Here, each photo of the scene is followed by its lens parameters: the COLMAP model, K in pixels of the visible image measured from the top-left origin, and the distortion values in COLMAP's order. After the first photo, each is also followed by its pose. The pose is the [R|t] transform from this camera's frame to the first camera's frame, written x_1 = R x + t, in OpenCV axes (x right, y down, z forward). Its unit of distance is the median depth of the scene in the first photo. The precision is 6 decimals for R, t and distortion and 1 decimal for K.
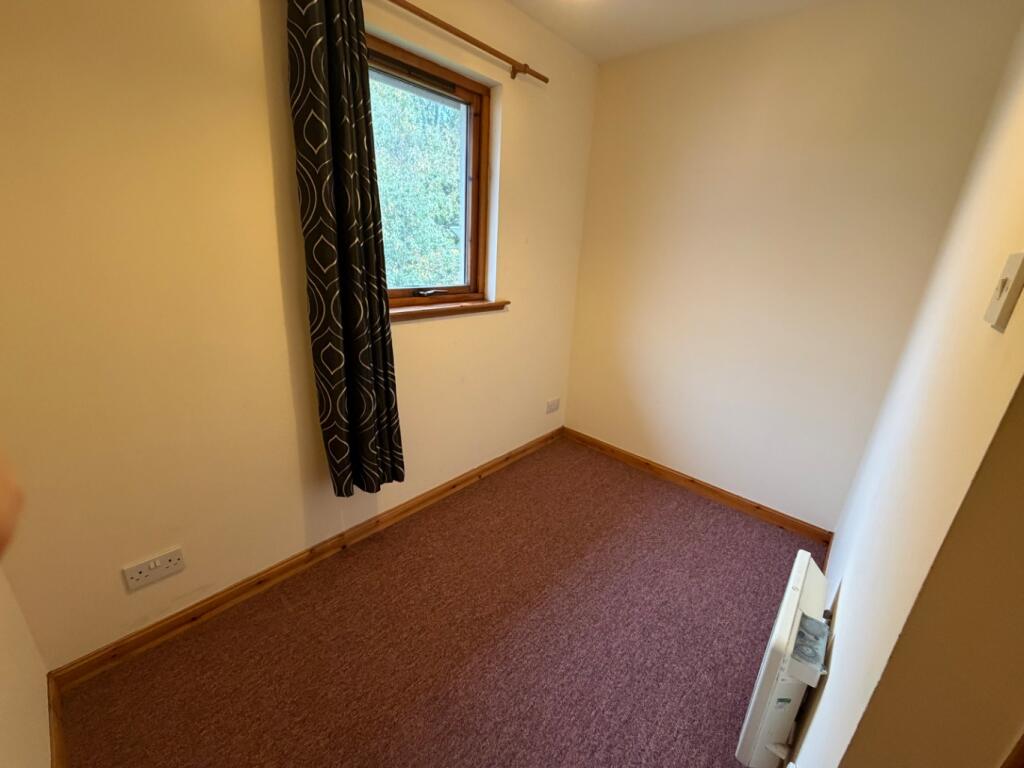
lens RADIAL K [[407.0, 0, 507.9], [0, 407.0, 383.3], [0, 0, 1]] dist [0.001448, -0.000323]
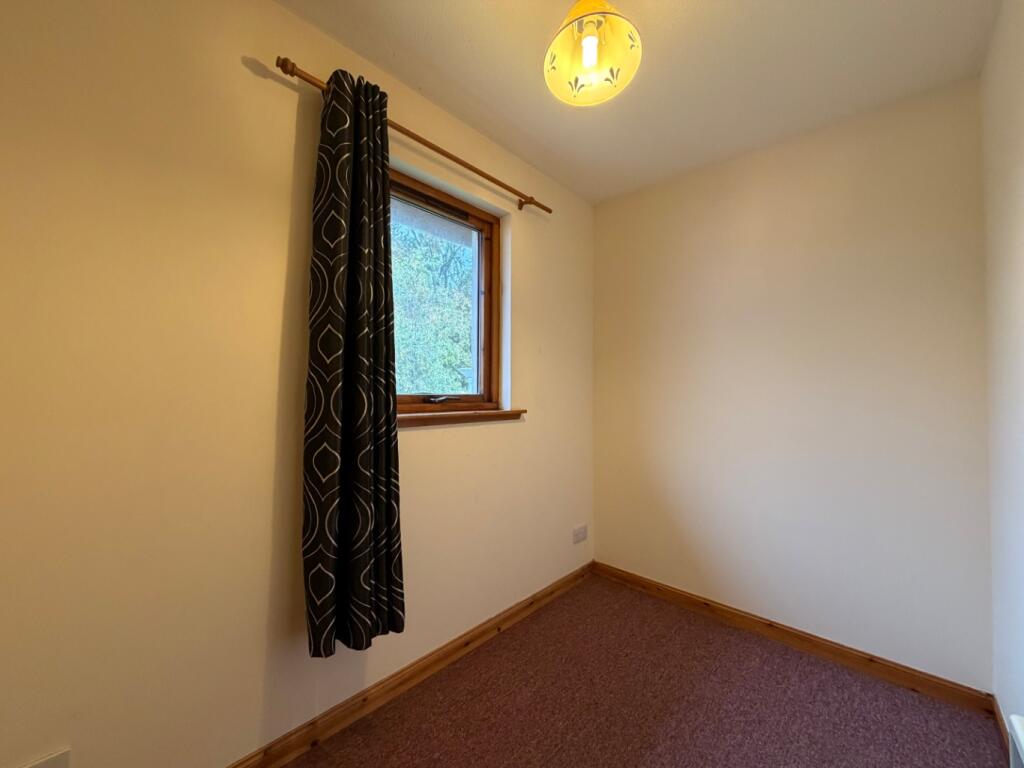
lens RADIAL K [[407.0, 0, 507.9], [0, 407.0, 383.3], [0, 0, 1]] dist [0.001448, -0.000323]
pose [[0.999050, -0.043075, -0.006532, -0.036654], [0.038266, 0.939235, -0.341135, 0.072659], [0.020829, 0.340561, 0.939992, 0.135853]]
